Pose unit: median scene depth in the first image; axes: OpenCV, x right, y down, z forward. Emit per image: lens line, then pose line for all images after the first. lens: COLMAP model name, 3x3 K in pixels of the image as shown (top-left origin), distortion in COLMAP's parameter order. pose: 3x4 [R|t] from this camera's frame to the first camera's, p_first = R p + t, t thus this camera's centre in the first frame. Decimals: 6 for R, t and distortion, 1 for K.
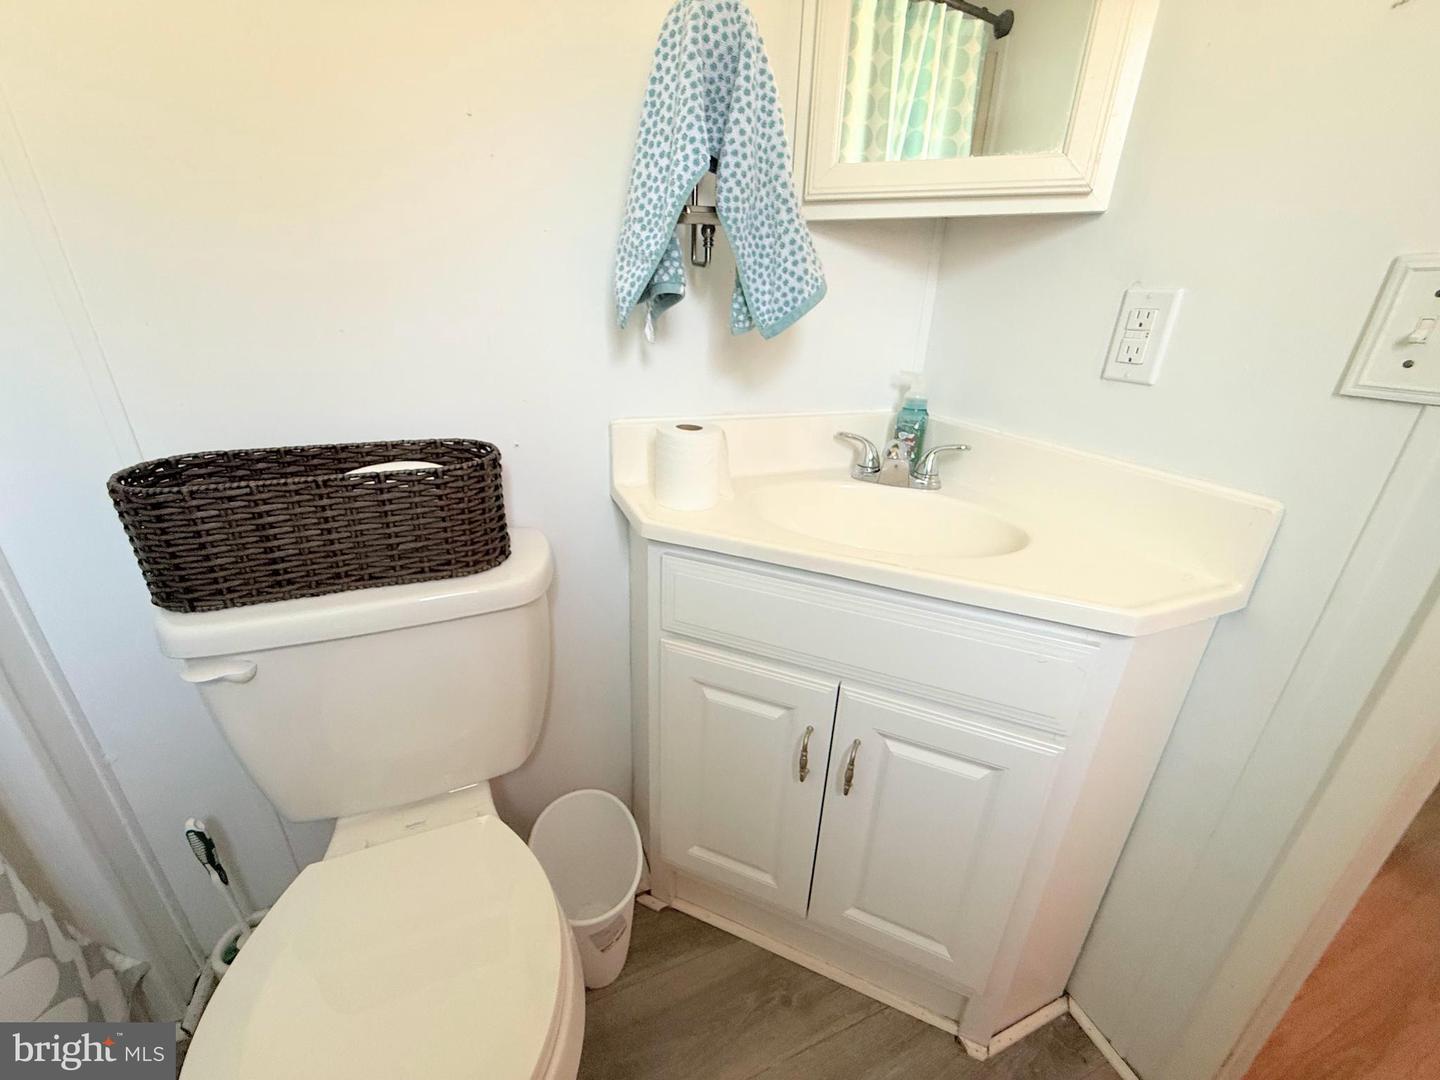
lens RADIAL K [[574.3, 0, 719.3], [0, 574.3, 538.4], [0, 0, 1]] dist [0.001301, -0.000276]
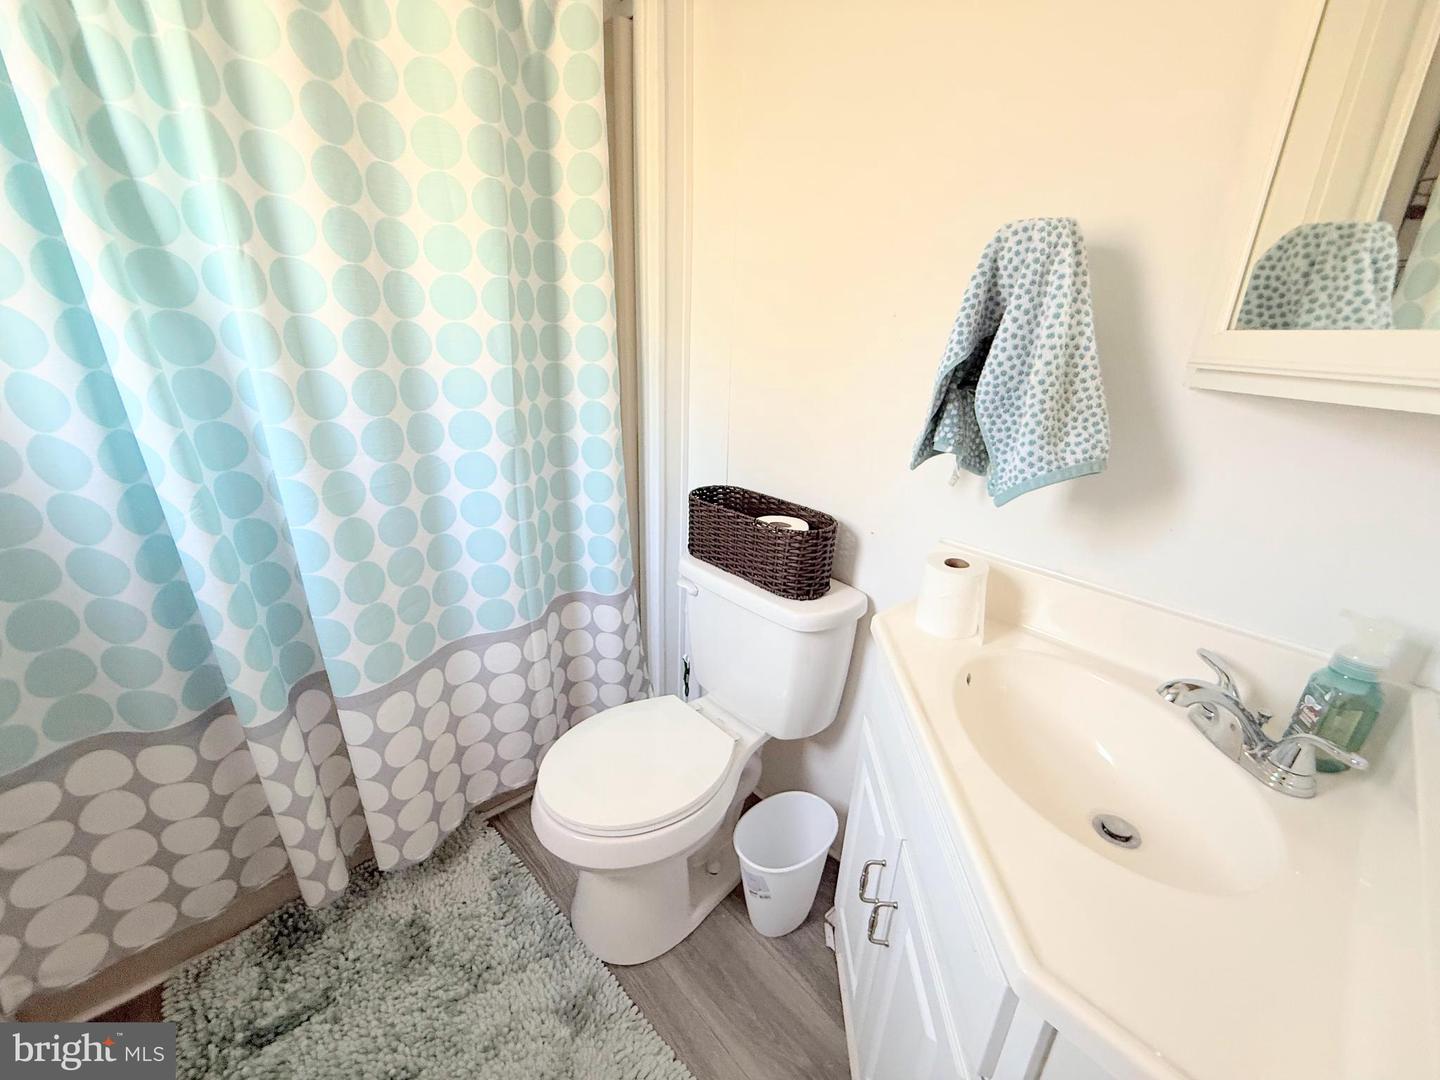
lens RADIAL K [[574.3, 0, 716.5], [0, 574.3, 544.4], [0, 0, 1]] dist [0.001301, -0.000276]
pose [[0.337737, 0.311139, -0.888328, 0.885803], [-0.387405, 0.906087, 0.170070, -0.274139], [0.857818, 0.286704, 0.426555, 0.145280]]
